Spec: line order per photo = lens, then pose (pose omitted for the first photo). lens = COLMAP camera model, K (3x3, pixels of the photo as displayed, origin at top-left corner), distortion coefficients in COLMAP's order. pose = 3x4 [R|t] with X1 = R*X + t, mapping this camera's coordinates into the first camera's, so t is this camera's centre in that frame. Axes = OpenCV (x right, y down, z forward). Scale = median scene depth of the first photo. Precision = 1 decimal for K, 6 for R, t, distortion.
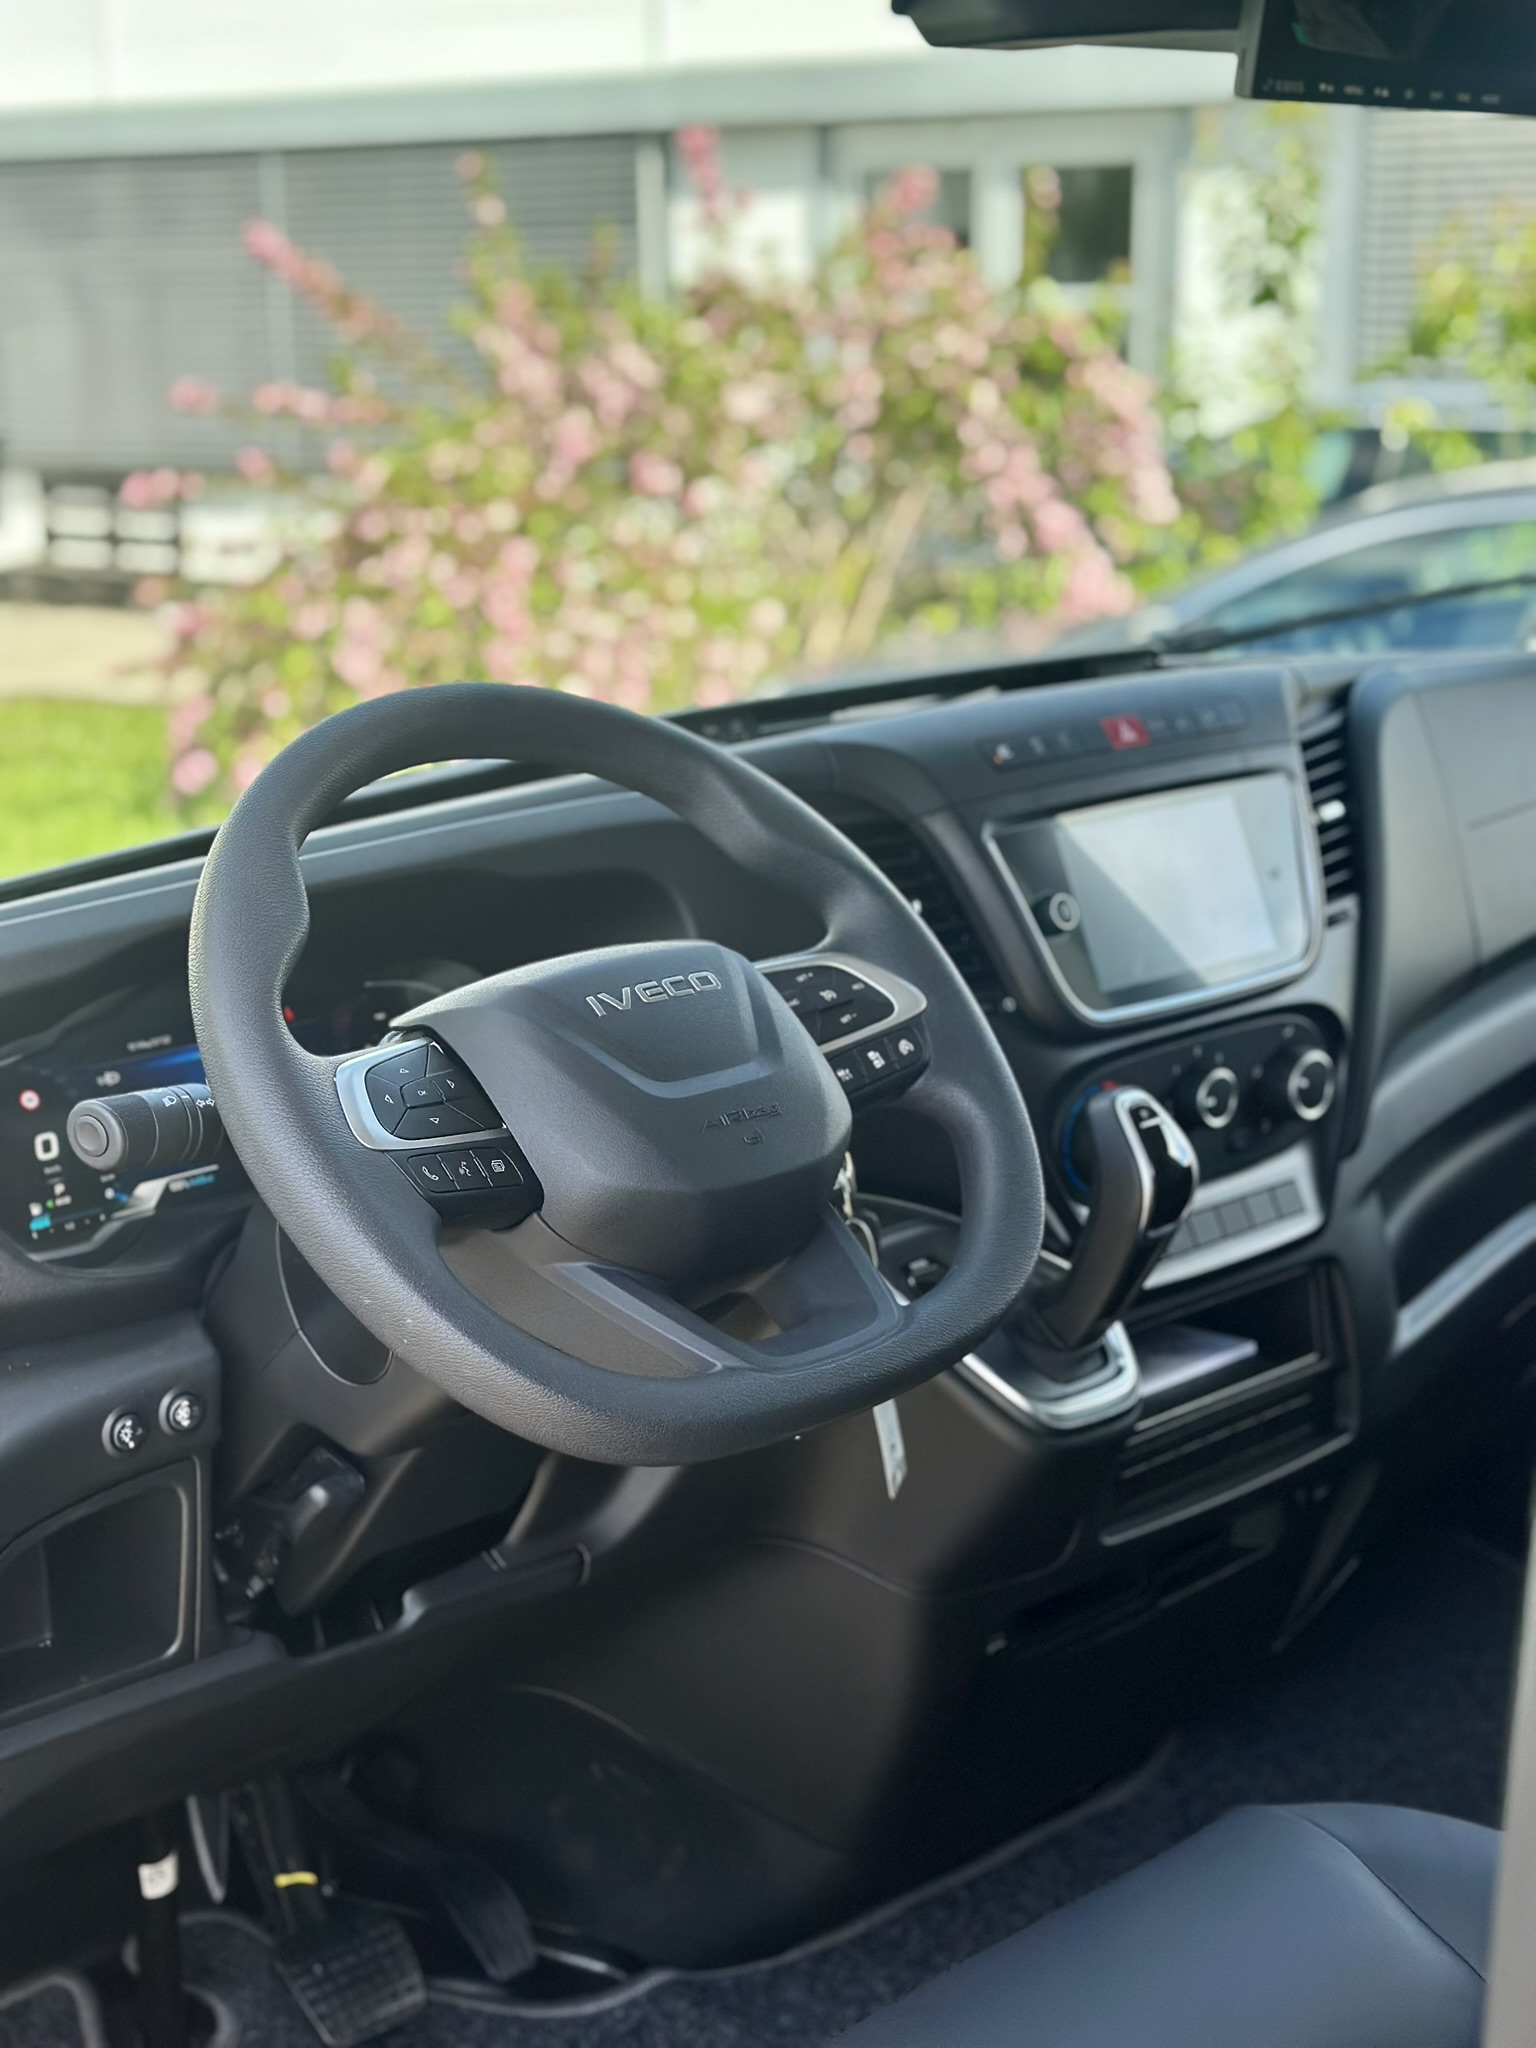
lens RADIAL K [[2922.9, 0, 768.0], [0, 2922.9, 1024.0], [0, 0, 1]] dist [0.156310, 0.073388]
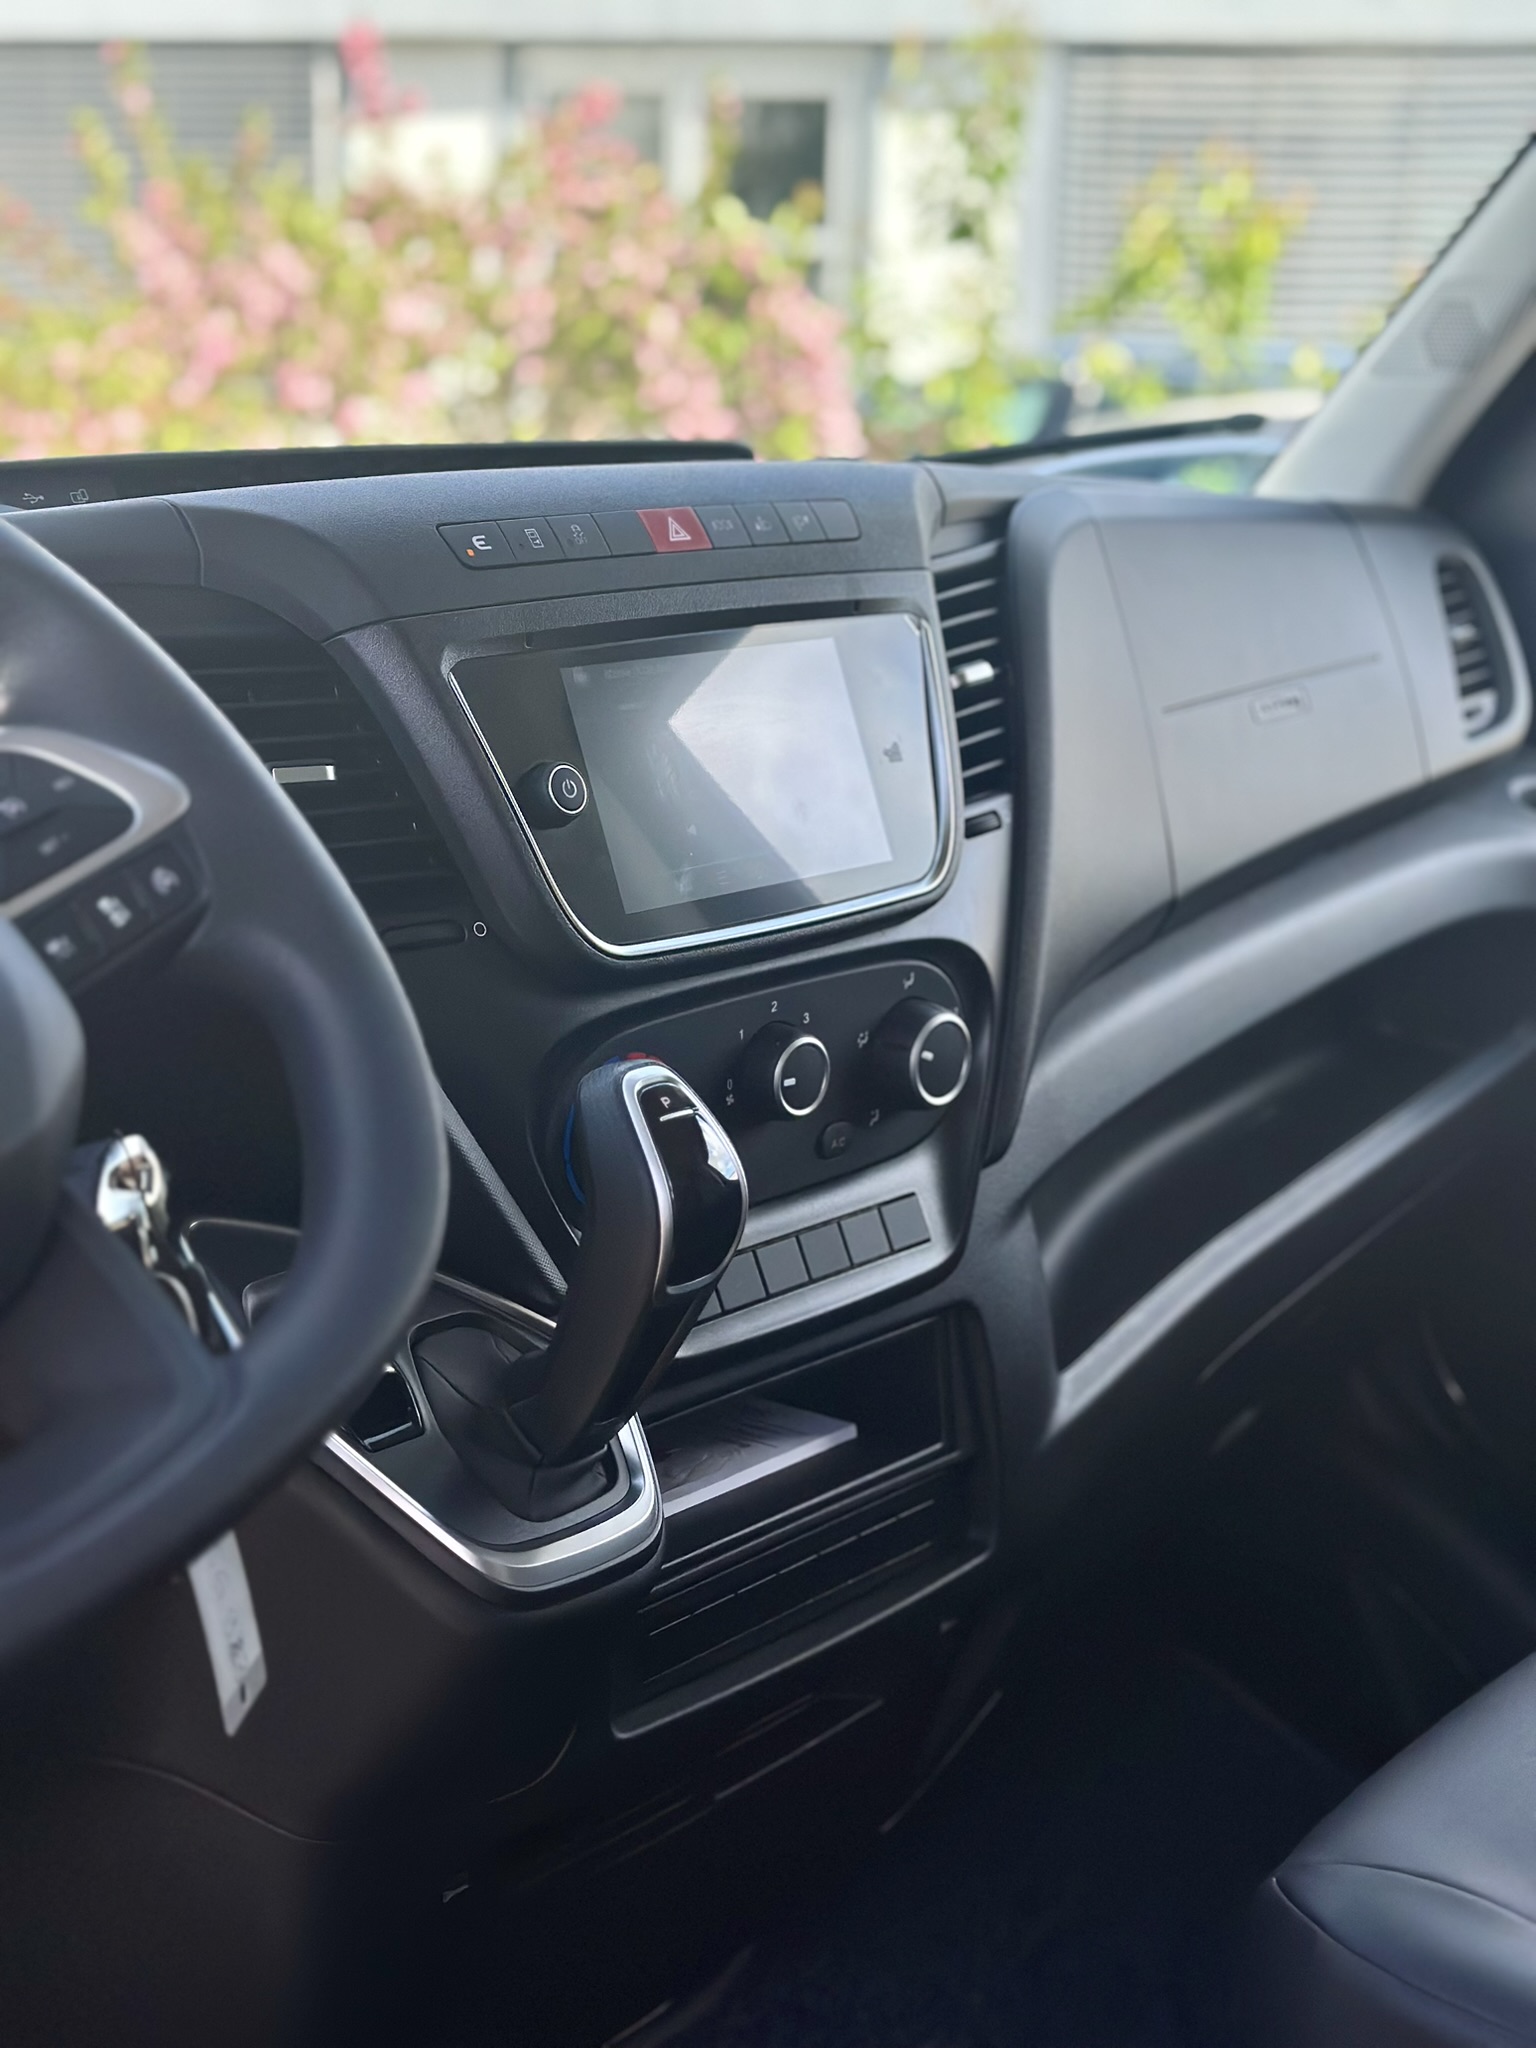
lens RADIAL K [[2887.2, 0, 769.5], [0, 2887.2, 990.9], [0, 0, 1]] dist [0.594885, -2.535803]
pose [[0.994494, 0.019604, 0.102945, 0.066388], [-0.019471, 0.999808, -0.002305, 0.005943], [-0.102970, 0.000288, 0.994684, 0.287726]]
